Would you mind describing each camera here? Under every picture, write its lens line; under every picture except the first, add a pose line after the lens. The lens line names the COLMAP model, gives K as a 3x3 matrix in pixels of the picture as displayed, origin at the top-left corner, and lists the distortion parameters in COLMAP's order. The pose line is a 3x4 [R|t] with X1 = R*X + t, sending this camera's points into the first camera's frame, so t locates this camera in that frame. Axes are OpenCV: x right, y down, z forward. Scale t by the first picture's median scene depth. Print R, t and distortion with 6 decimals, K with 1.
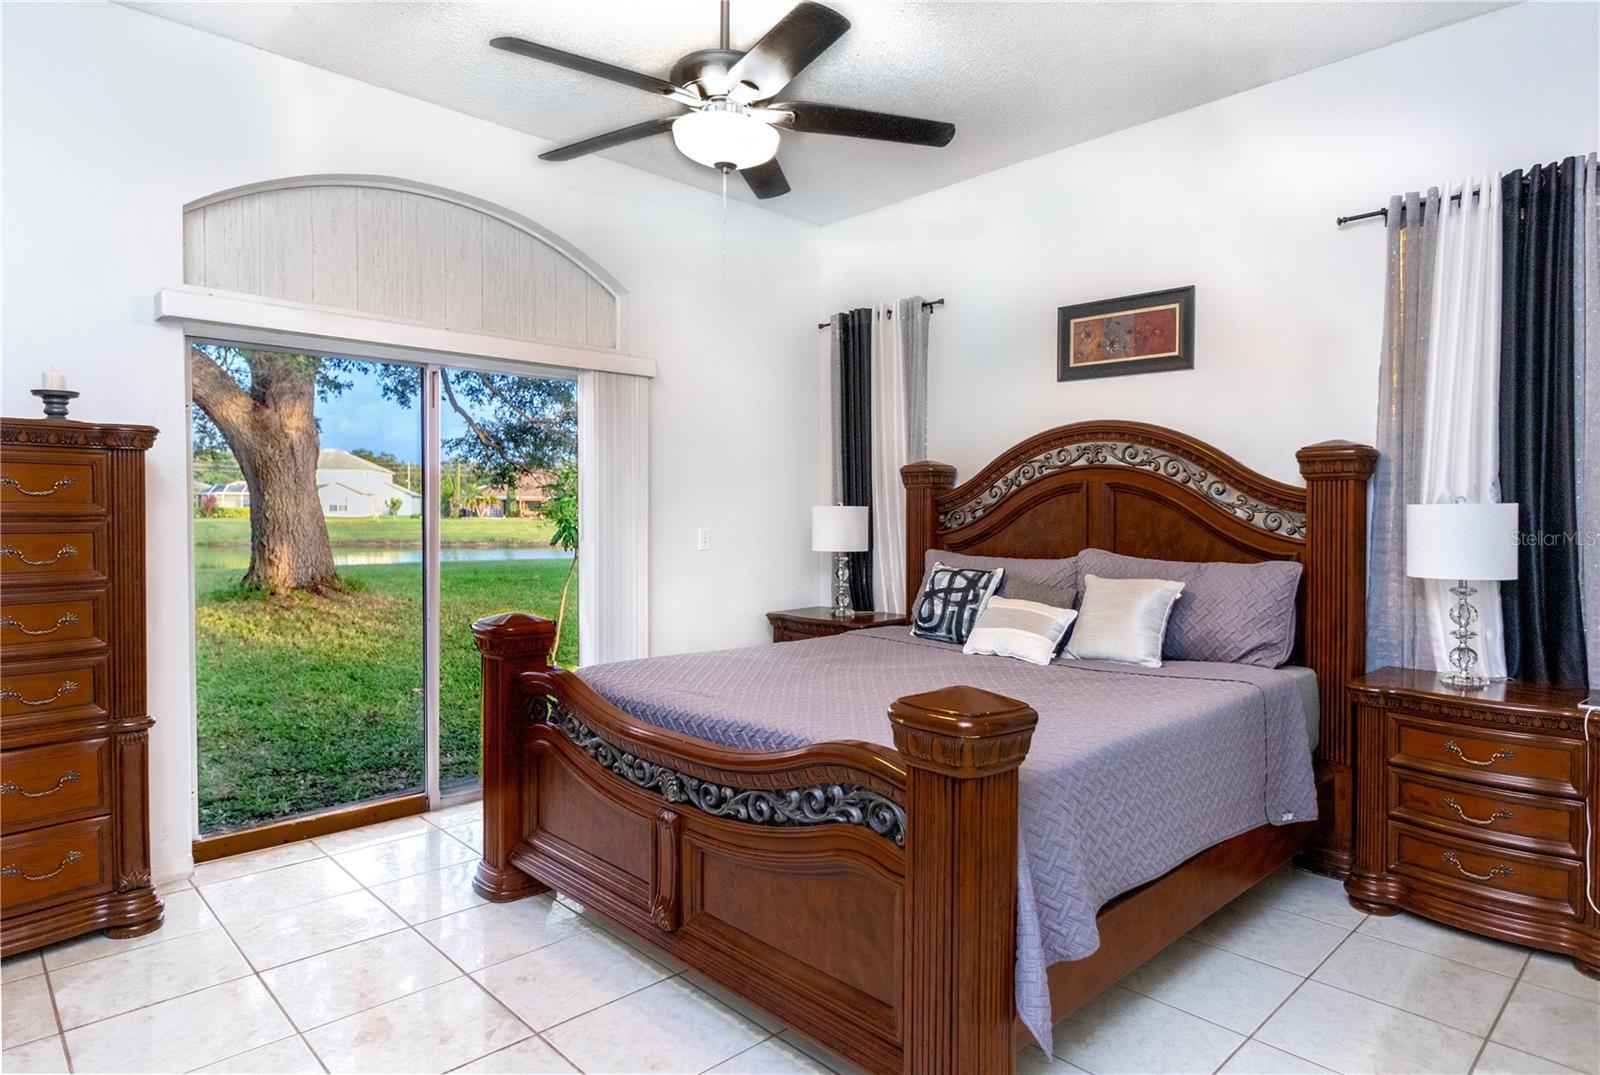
lens RADIAL K [[920.9, 0, 804.5], [0, 920.9, 533.5], [0, 0, 1]] dist [0.000887, 0.000231]
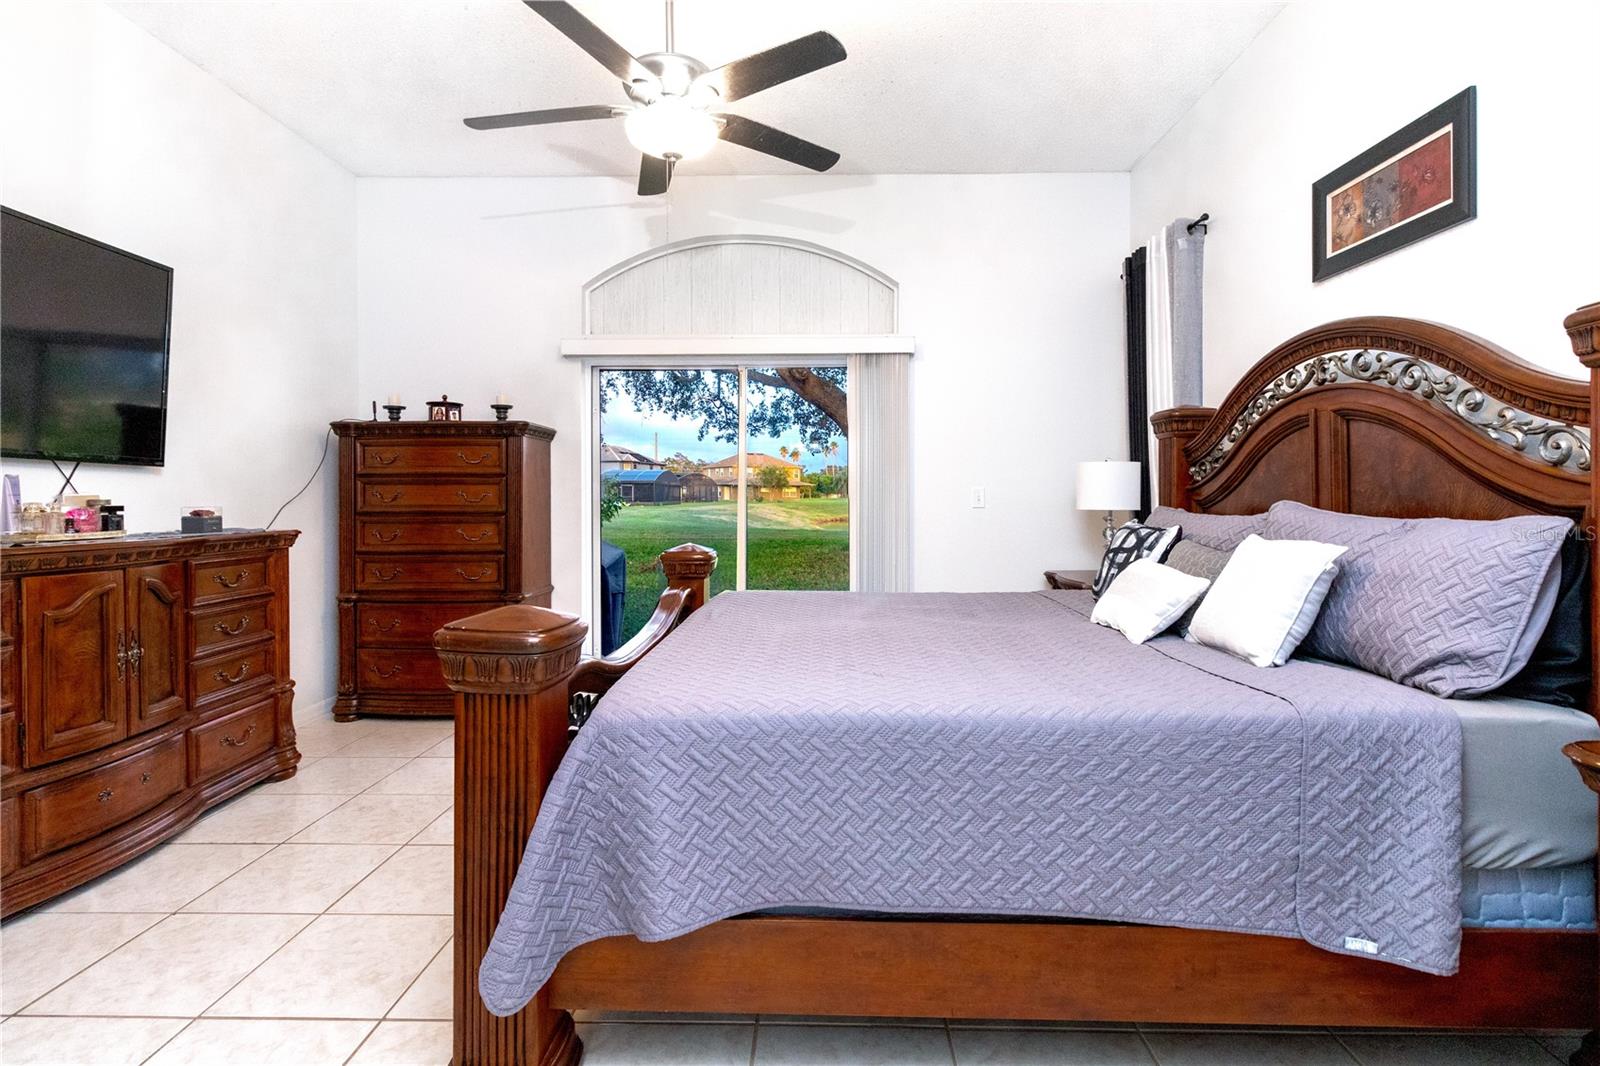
lens RADIAL K [[737.0, 0, 790.5], [0, 737.0, 500.7], [0, 0, 1]] dist [0.000779, -0.000109]
pose [[0.702412, 0.002296, -0.711767, 0.451664], [-0.013160, 0.999866, -0.009761, 0.027400], [0.711649, 0.016223, 0.702347, 0.309006]]
